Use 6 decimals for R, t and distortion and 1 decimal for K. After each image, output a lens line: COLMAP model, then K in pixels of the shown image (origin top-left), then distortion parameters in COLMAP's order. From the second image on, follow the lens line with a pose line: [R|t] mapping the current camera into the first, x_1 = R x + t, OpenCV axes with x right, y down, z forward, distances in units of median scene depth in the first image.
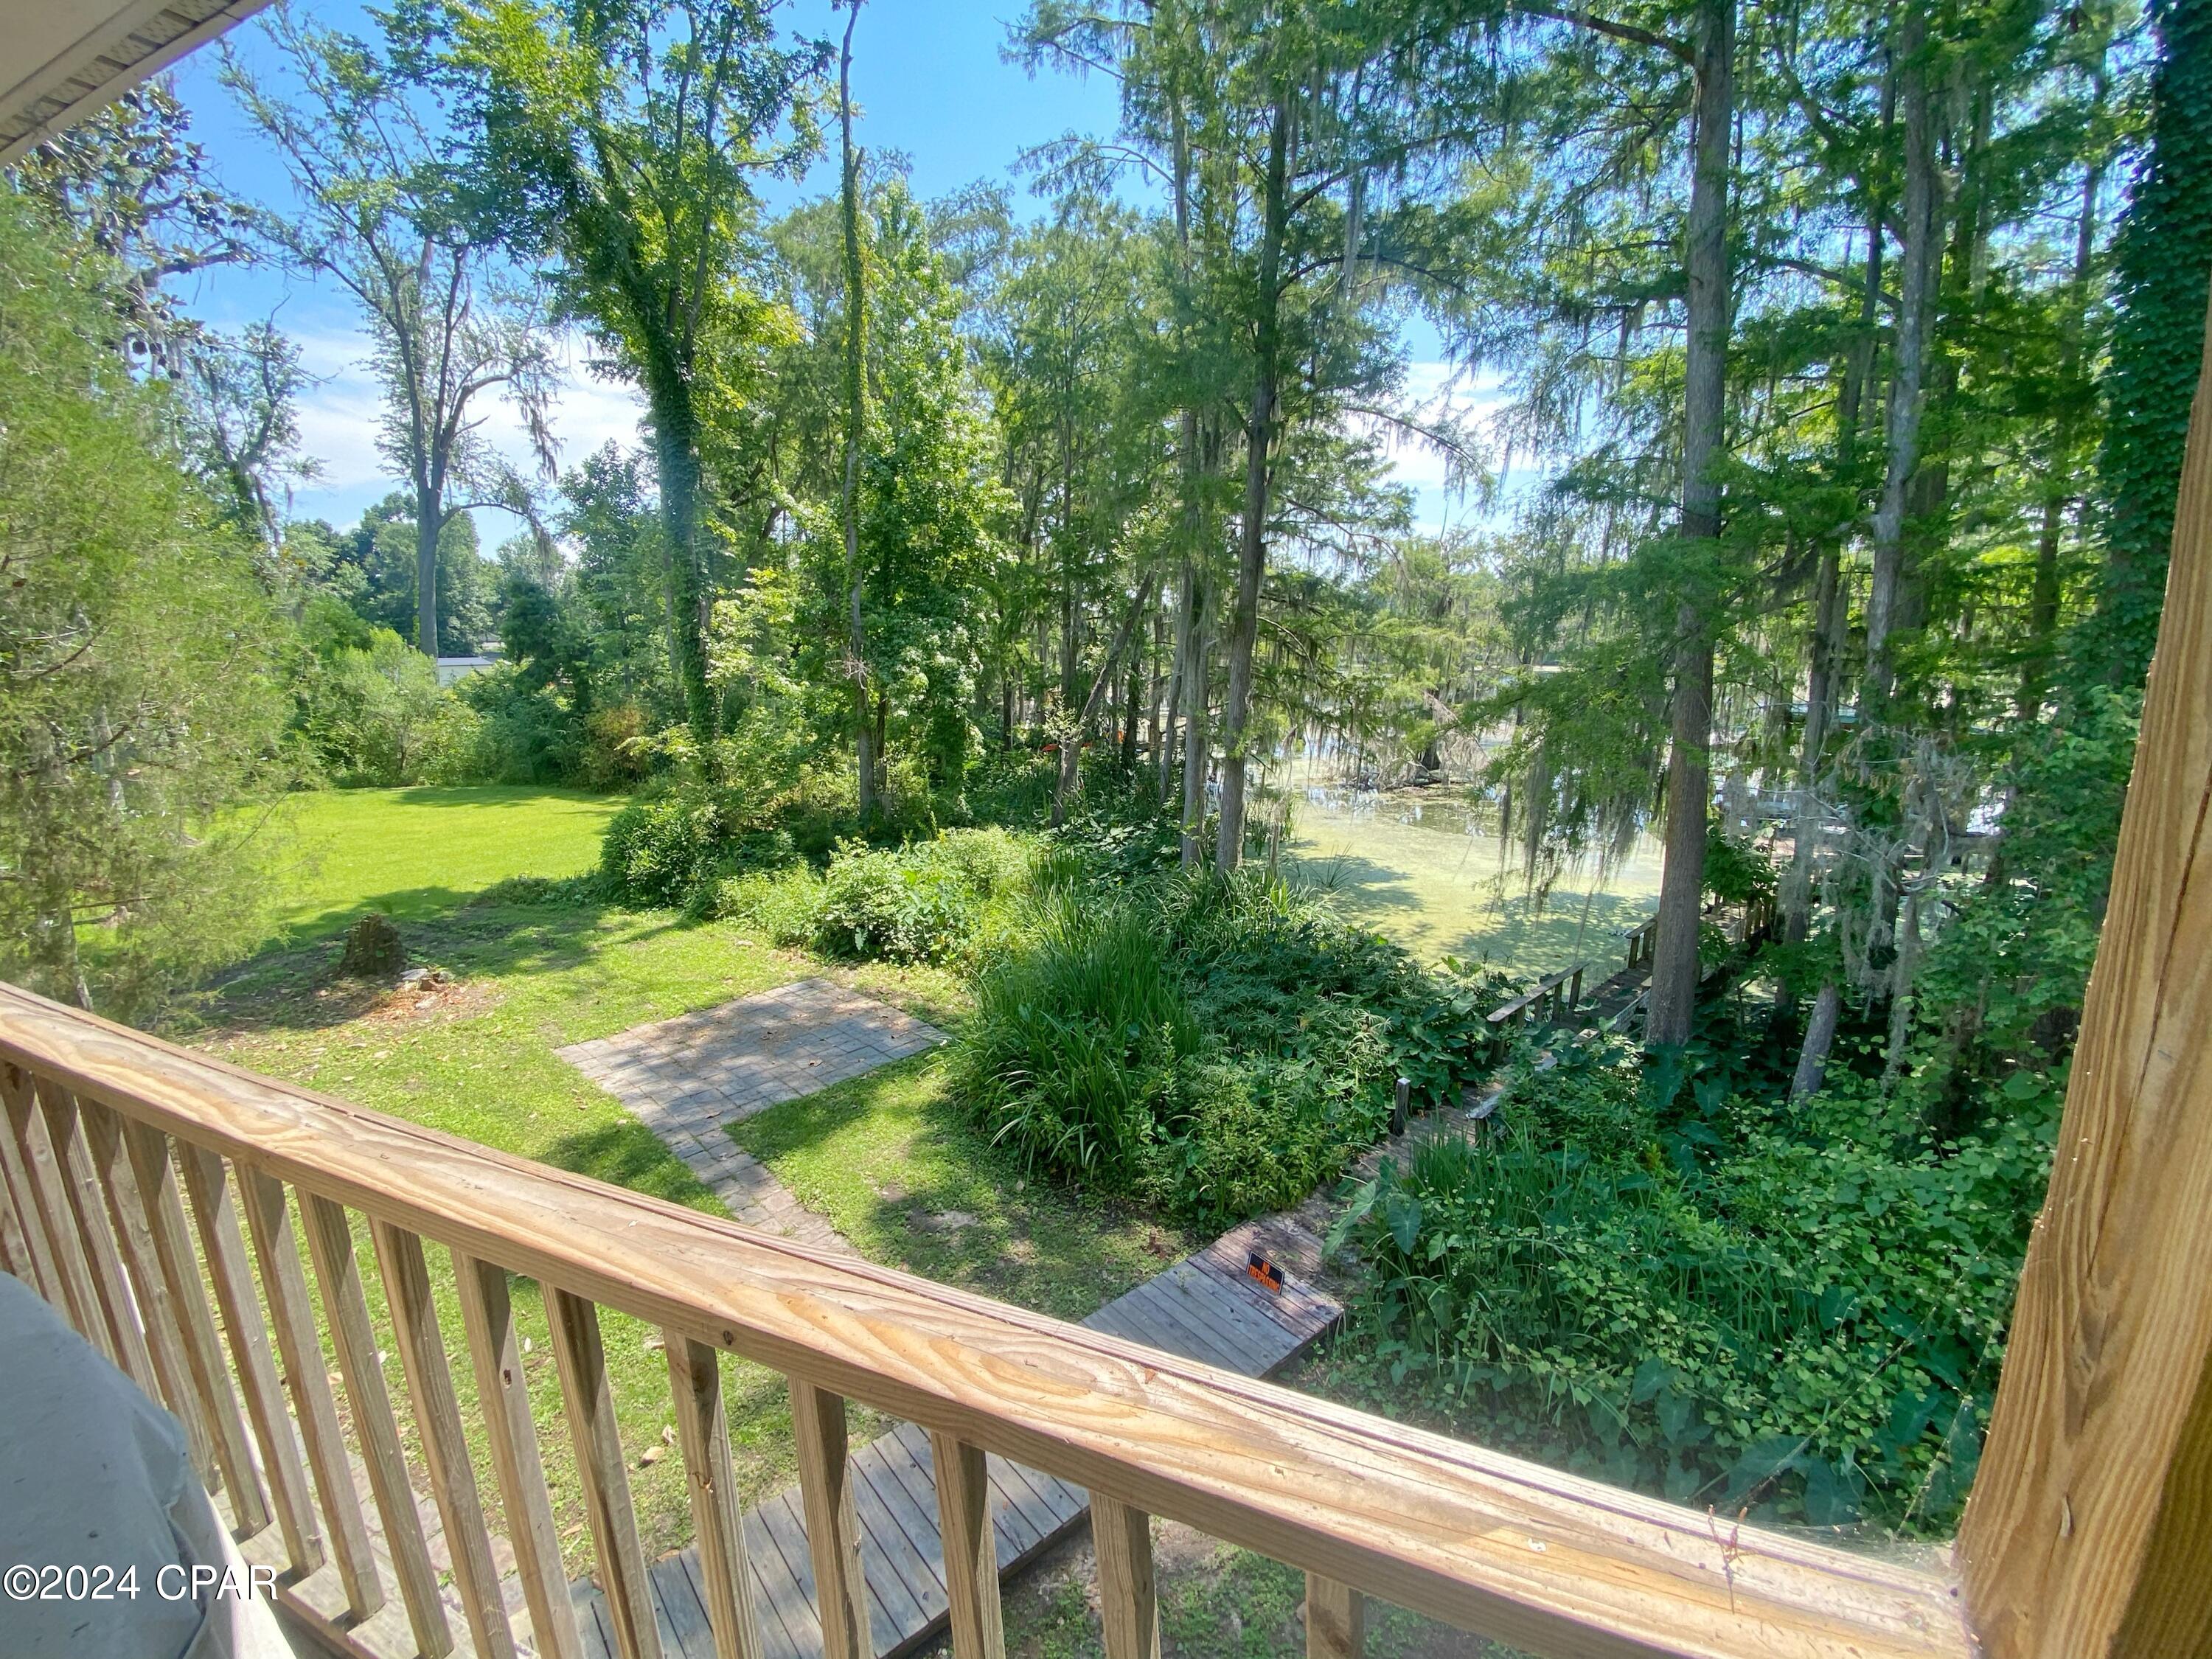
lens RADIAL K [[878.8, 0, 1113.3], [0, 878.8, 836.6], [0, 0, 1]] dist [0.088034, -0.038153]
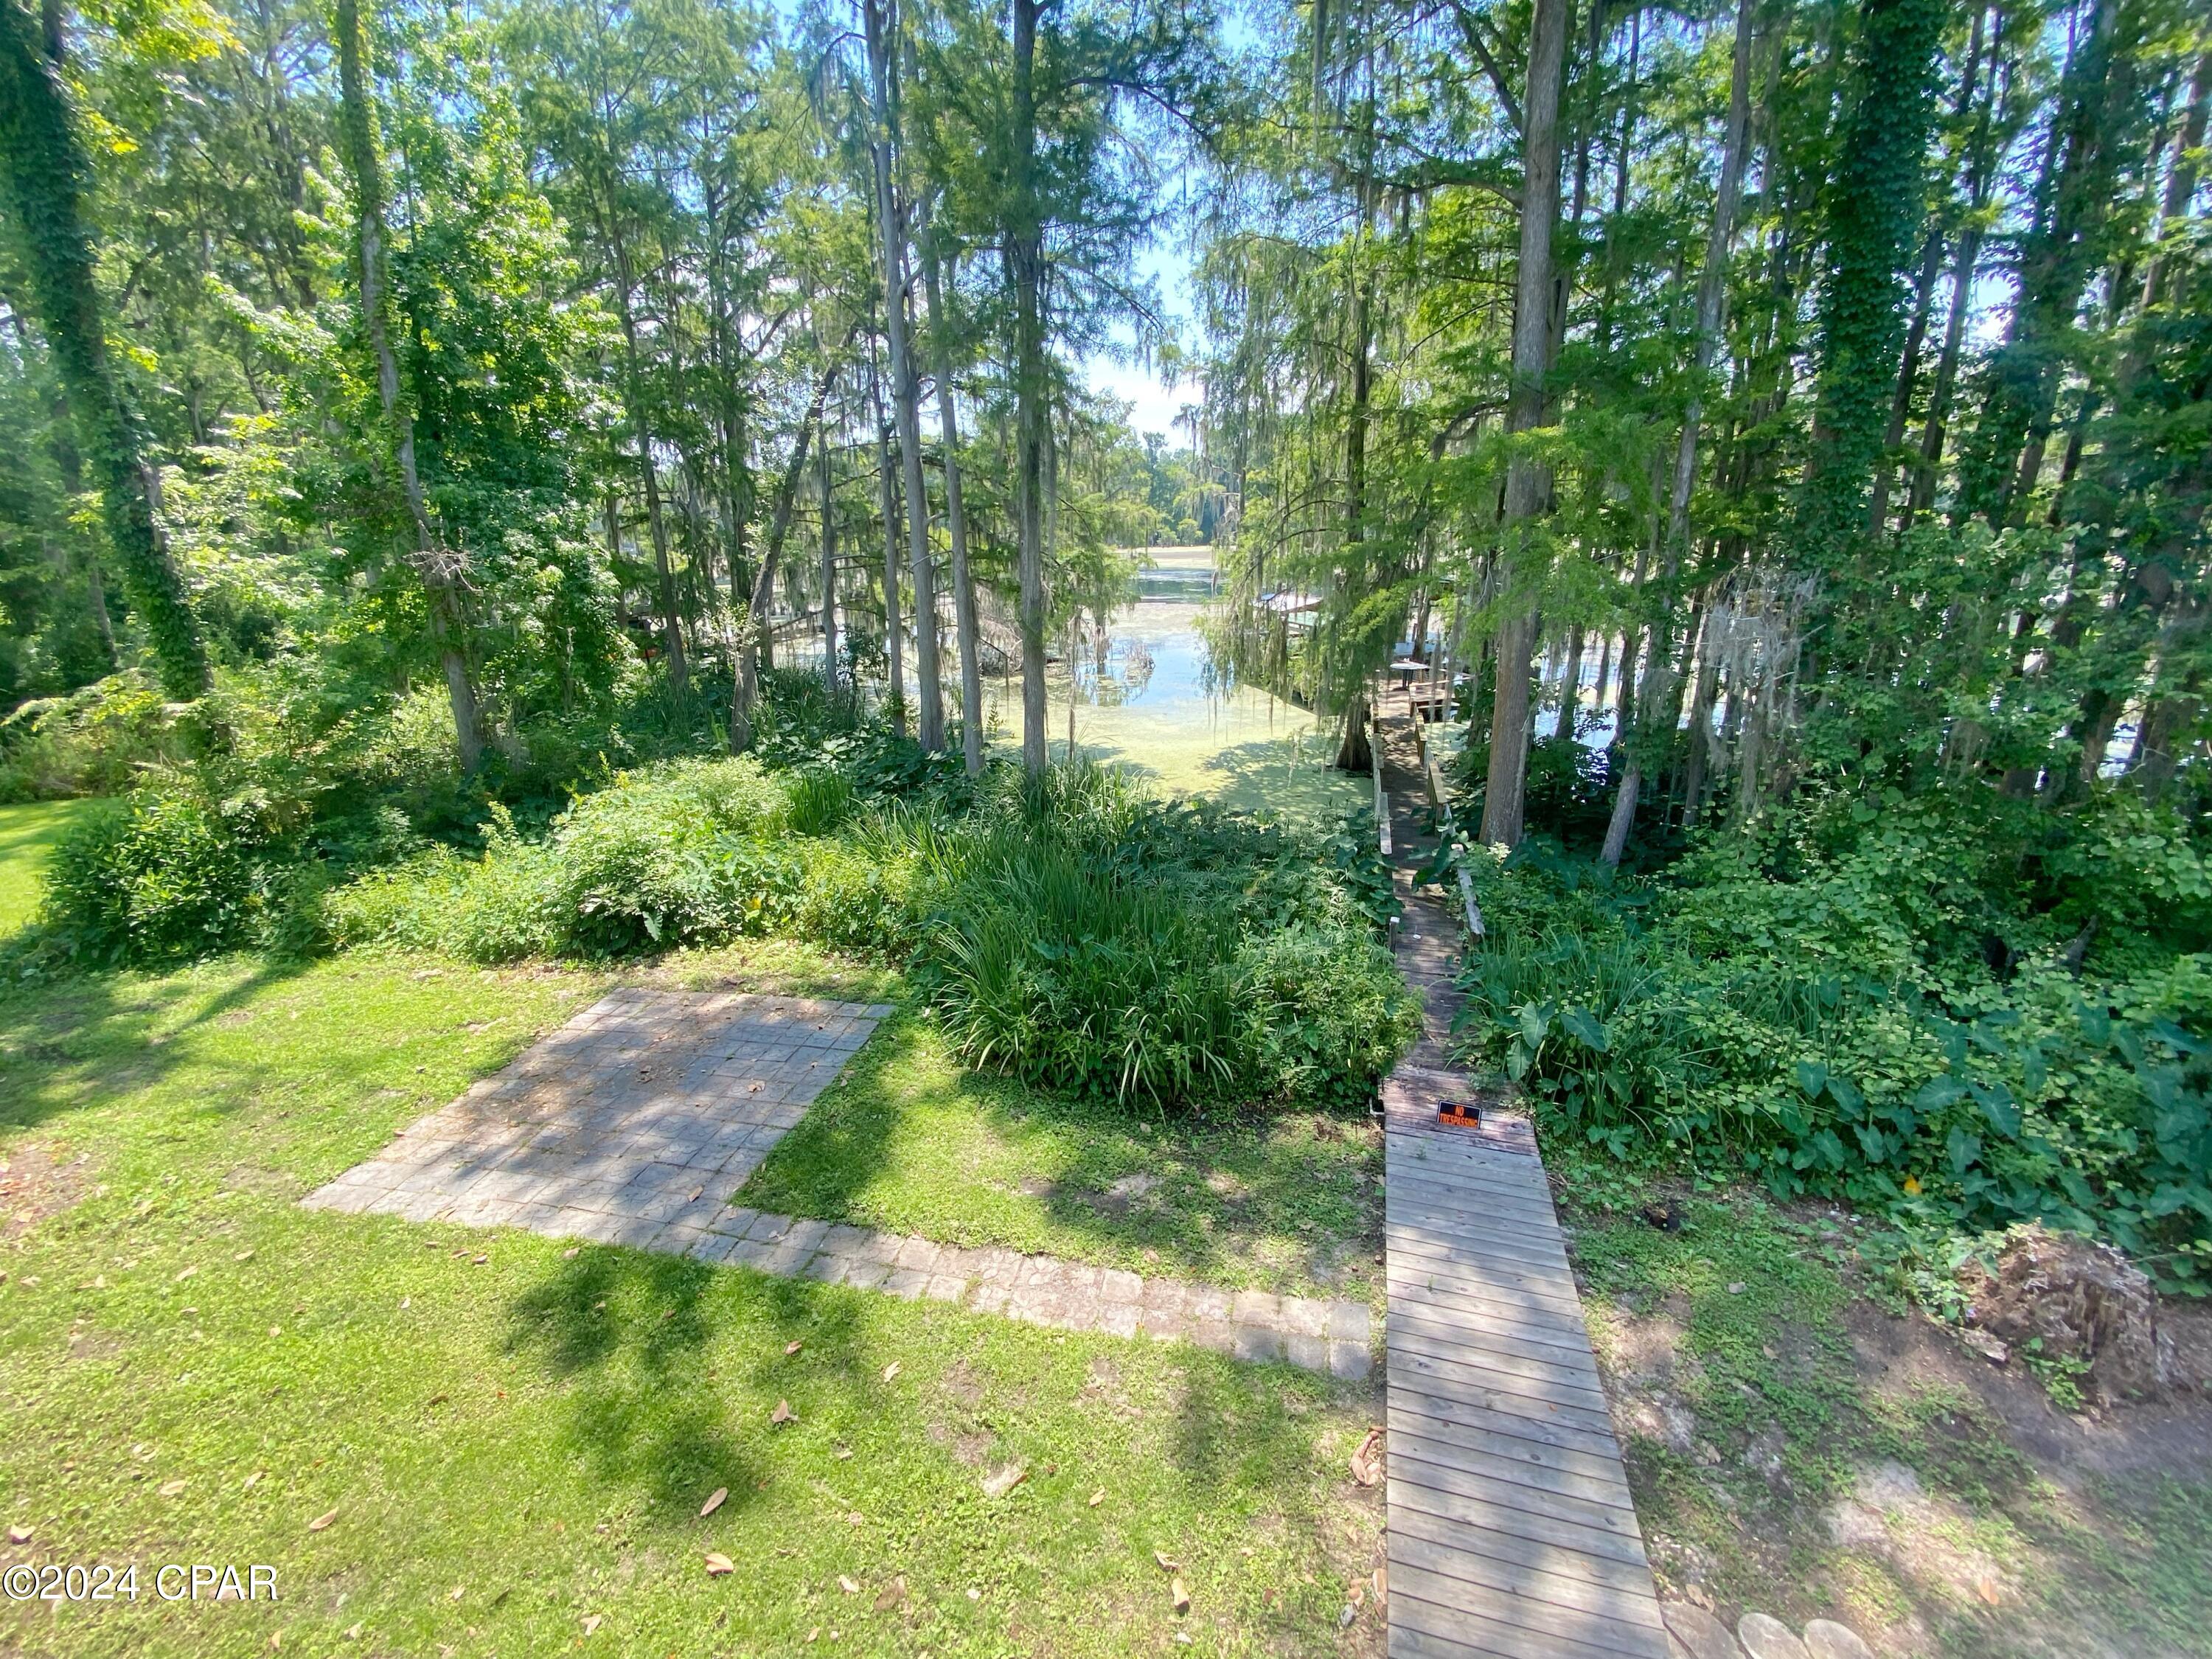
lens RADIAL K [[900.5, 0, 1102.5], [0, 900.5, 823.4], [0, 0, 1]] dist [0.072132, -0.042269]
pose [[0.859361, -0.181299, 0.478152, -0.273057], [0.129267, 0.981692, 0.139897, -0.027038], [-0.494761, -0.058413, 0.867064, 0.115280]]
